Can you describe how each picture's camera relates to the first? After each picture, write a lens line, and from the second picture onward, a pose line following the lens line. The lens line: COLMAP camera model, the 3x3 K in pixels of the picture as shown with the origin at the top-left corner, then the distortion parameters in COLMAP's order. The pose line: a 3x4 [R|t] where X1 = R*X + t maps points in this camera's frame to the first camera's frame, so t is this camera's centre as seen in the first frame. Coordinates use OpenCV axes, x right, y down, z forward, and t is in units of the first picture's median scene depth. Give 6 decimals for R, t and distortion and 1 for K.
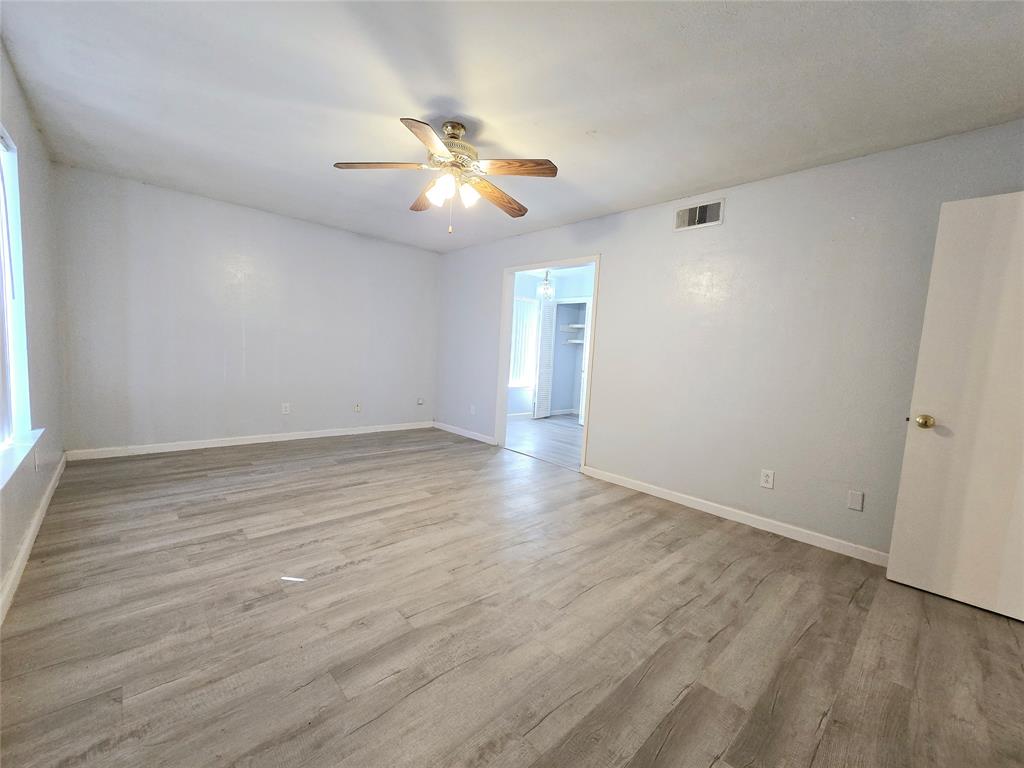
lens RADIAL K [[417.6, 0, 508.9], [0, 417.6, 385.6], [0, 0, 1]] dist [-0.001689, -0.000027]
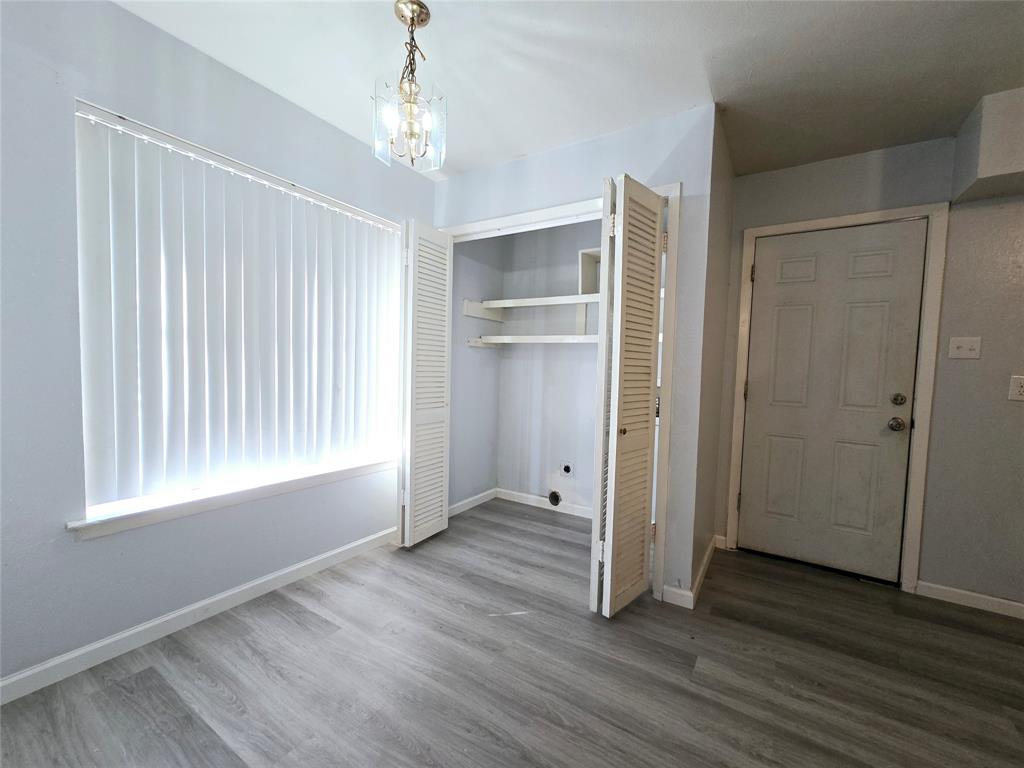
lens RADIAL K [[417.6, 0, 513.4], [0, 417.6, 386.1], [0, 0, 1]] dist [-0.001689, -0.000027]
pose [[0.969690, -0.037383, 0.241462, 0.068515], [0.041714, 0.999047, -0.012848, -0.052557], [-0.240752, 0.022531, 0.970325, 0.601326]]
